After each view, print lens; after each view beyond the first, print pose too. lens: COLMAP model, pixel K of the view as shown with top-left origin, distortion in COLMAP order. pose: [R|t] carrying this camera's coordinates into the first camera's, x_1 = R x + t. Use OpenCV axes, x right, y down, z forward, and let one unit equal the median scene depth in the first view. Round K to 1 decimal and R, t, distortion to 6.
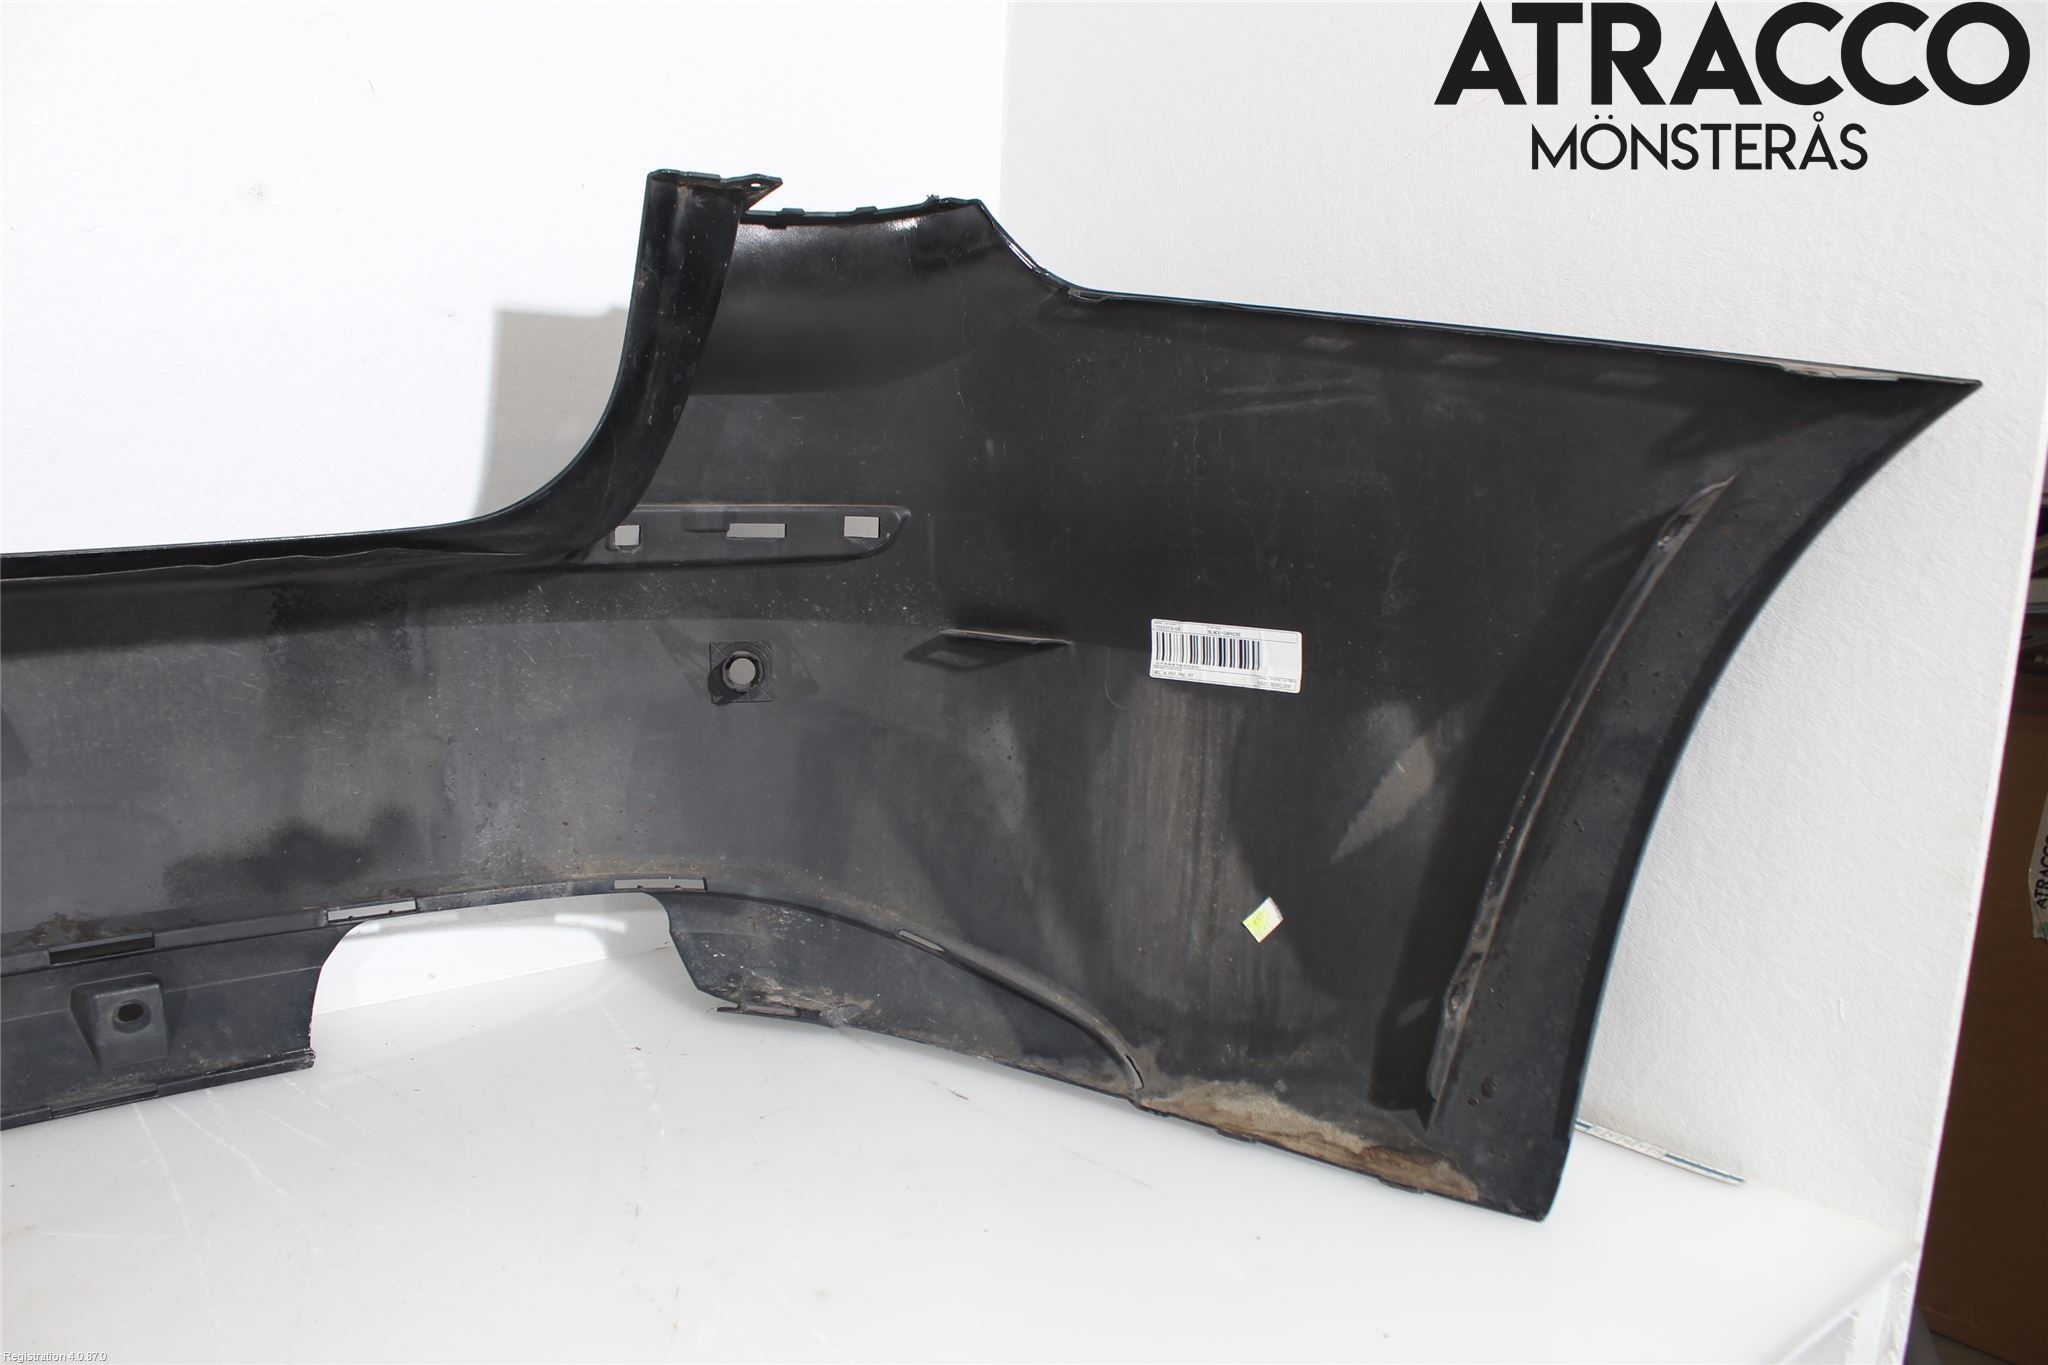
lens RADIAL K [[1709.0, 0, 1024.0], [0, 1709.0, 682.5], [0, 0, 1]] dist [-0.171159, 0.149411]
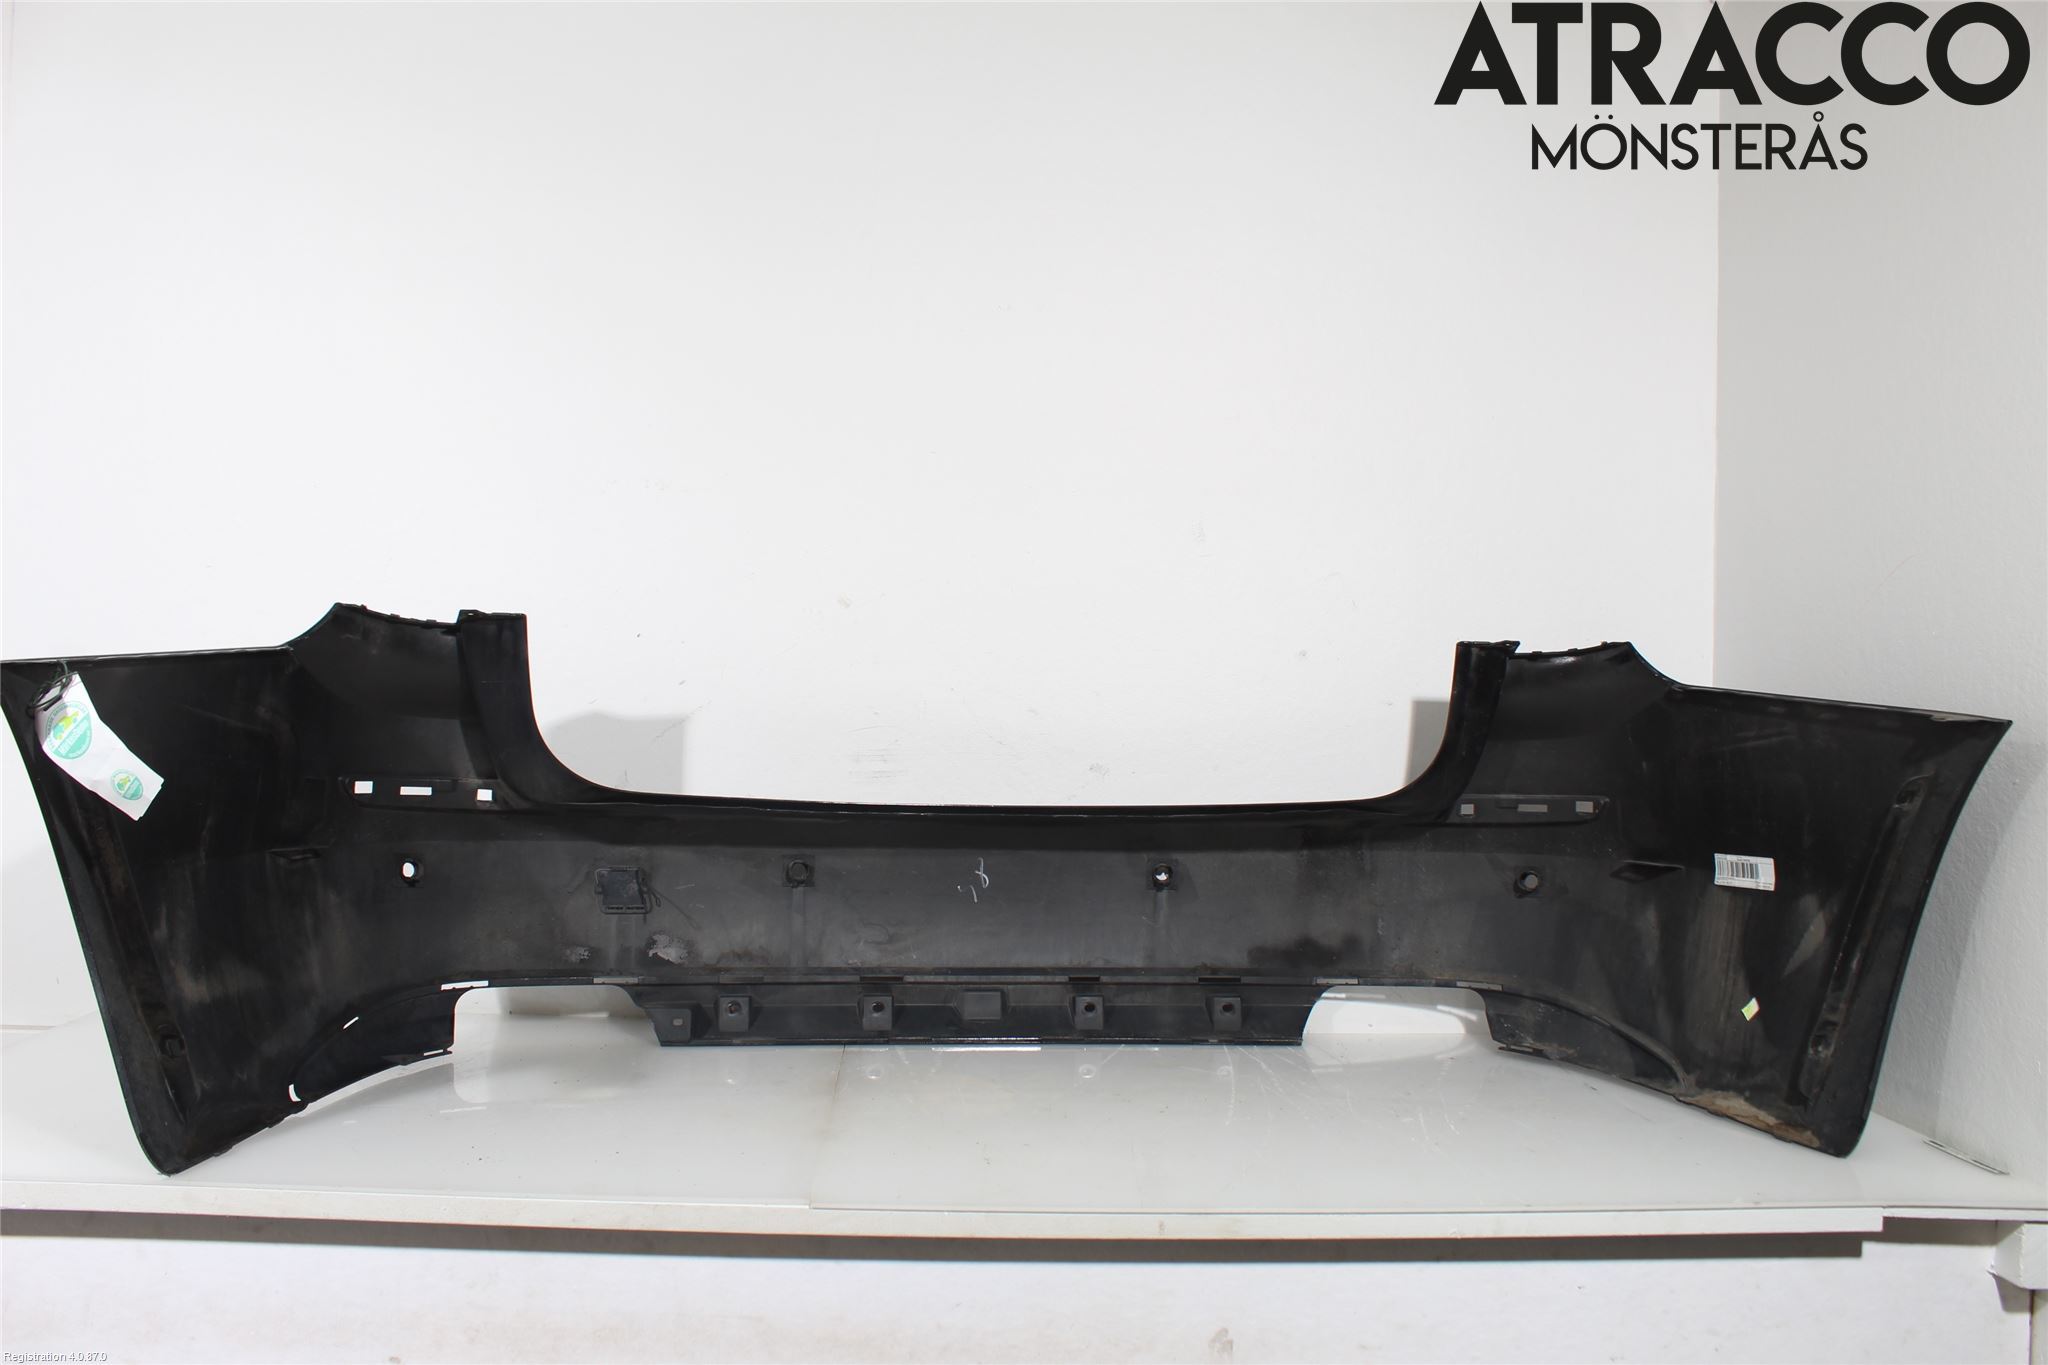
lens RADIAL K [[1709.0, 0, 1024.0], [0, 1709.0, 682.5], [0, 0, 1]] dist [-0.171159, 0.149411]
pose [[0.772713, -0.038550, -0.633584, 0.678749], [-0.085144, 0.982839, -0.163642, 0.148318], [0.629019, 0.180394, 0.756170, -0.949593]]
